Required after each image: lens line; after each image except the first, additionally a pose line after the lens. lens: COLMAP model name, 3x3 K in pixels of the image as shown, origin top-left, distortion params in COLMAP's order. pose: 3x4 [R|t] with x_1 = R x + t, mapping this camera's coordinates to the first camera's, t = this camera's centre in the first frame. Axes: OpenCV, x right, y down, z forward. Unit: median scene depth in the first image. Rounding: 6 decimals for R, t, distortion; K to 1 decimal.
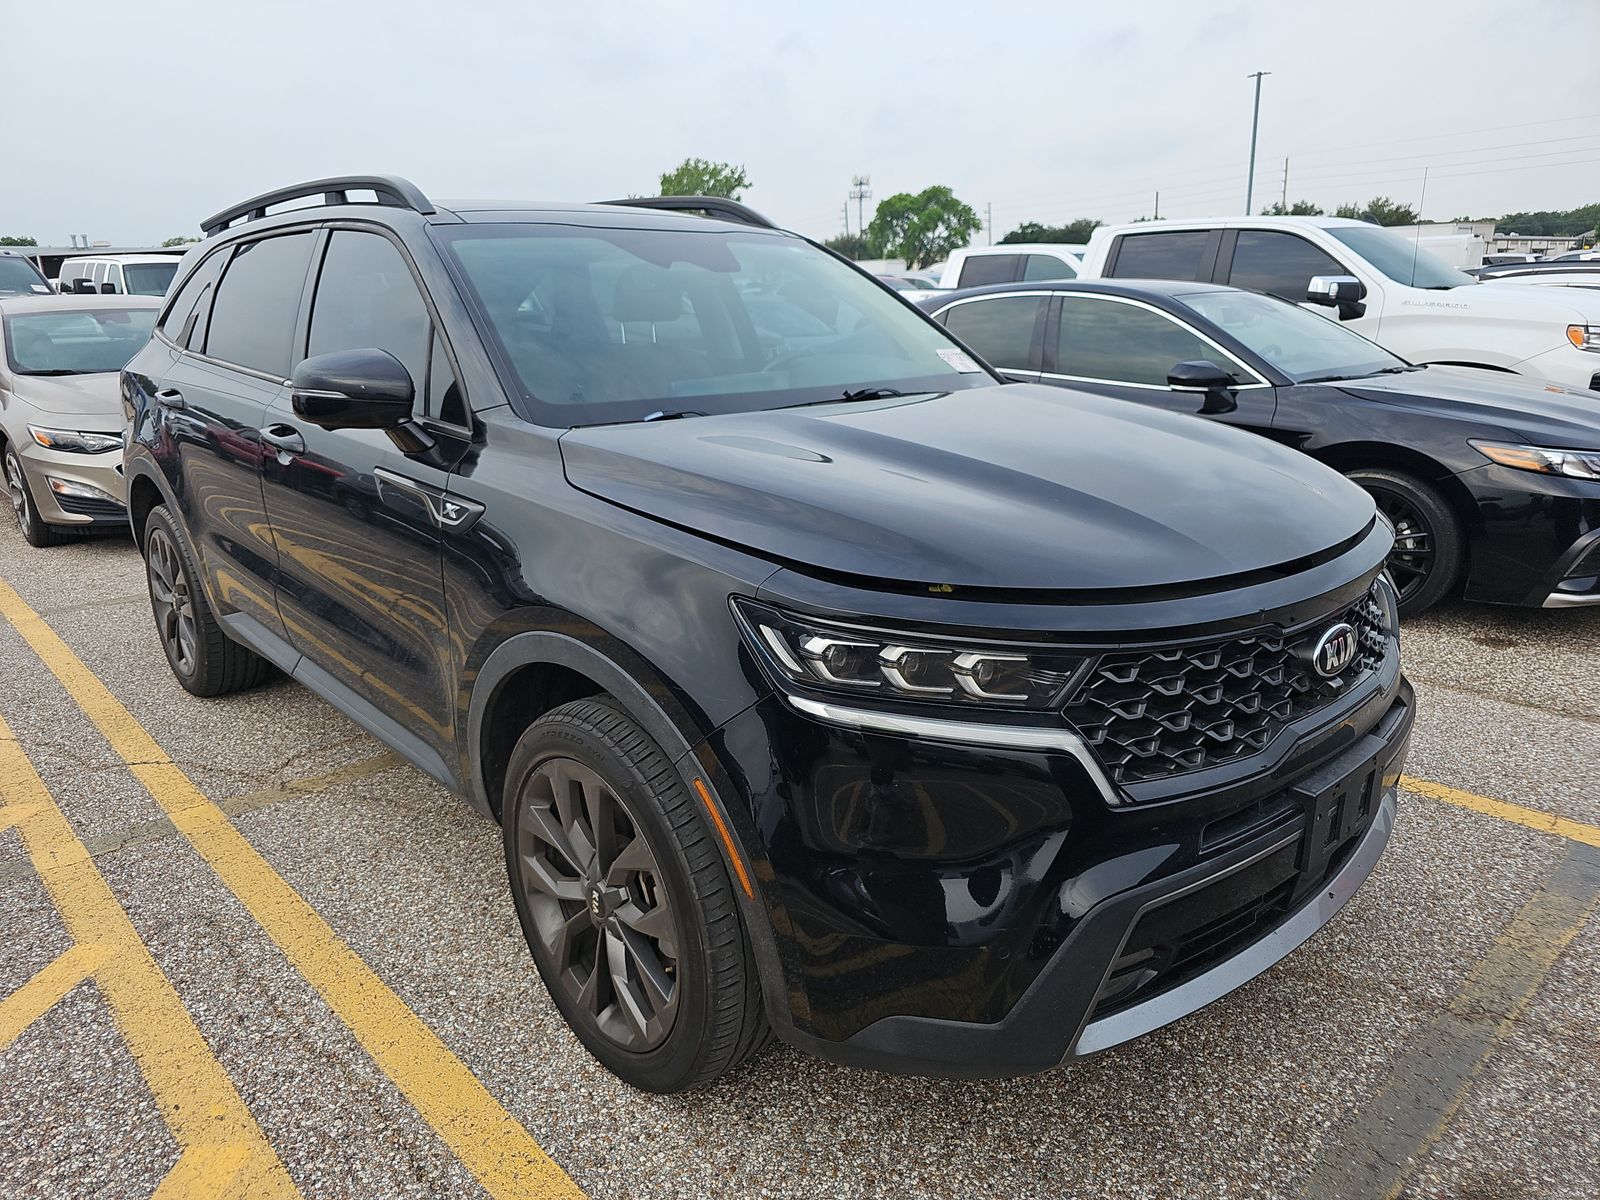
lens RADIAL K [[1062.9, 0, 800.0], [0, 1062.9, 600.0], [0, 0, 1]] dist [0.041819, -0.039371]
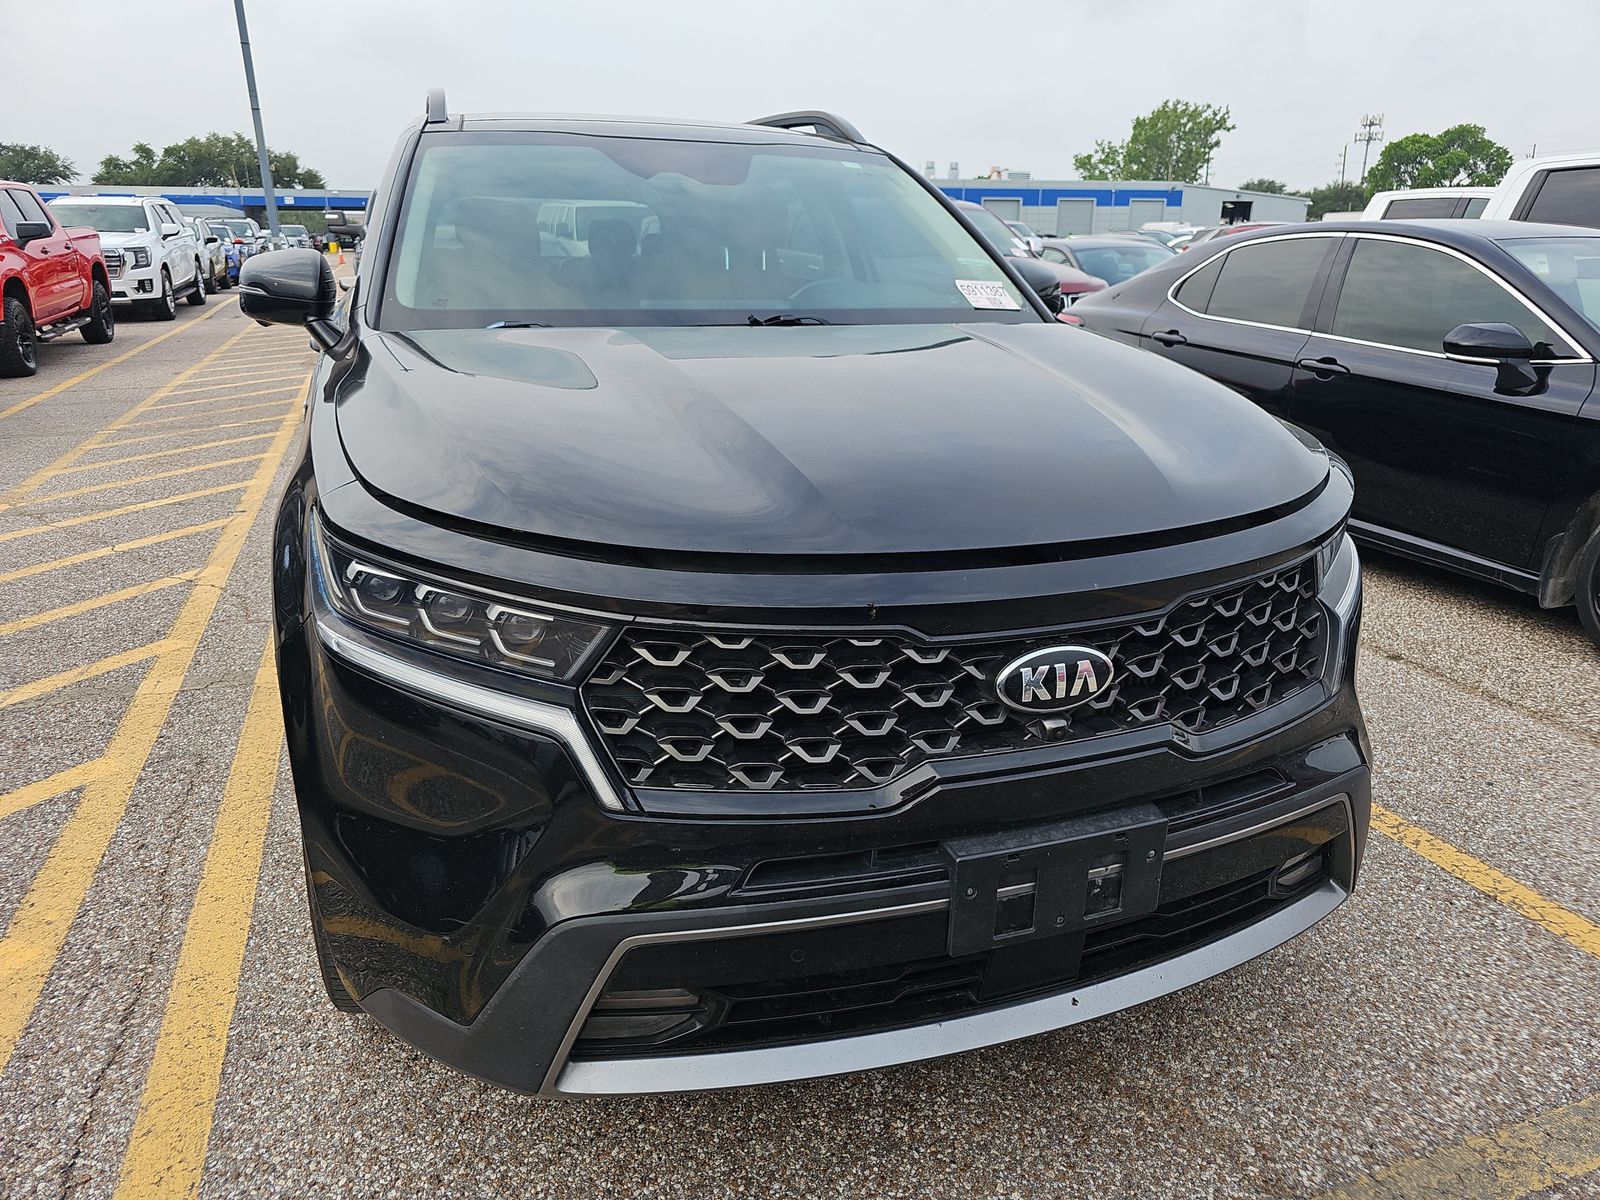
lens RADIAL K [[1073.3, 0, 800.0], [0, 1073.3, 600.0], [0, 0, 1]] dist [0.024228, -0.016219]
pose [[0.924358, 0.142575, -0.353885, 0.486142], [-0.128116, 0.989686, 0.064086, -0.026516], [0.359372, -0.013900, 0.933091, 0.198706]]
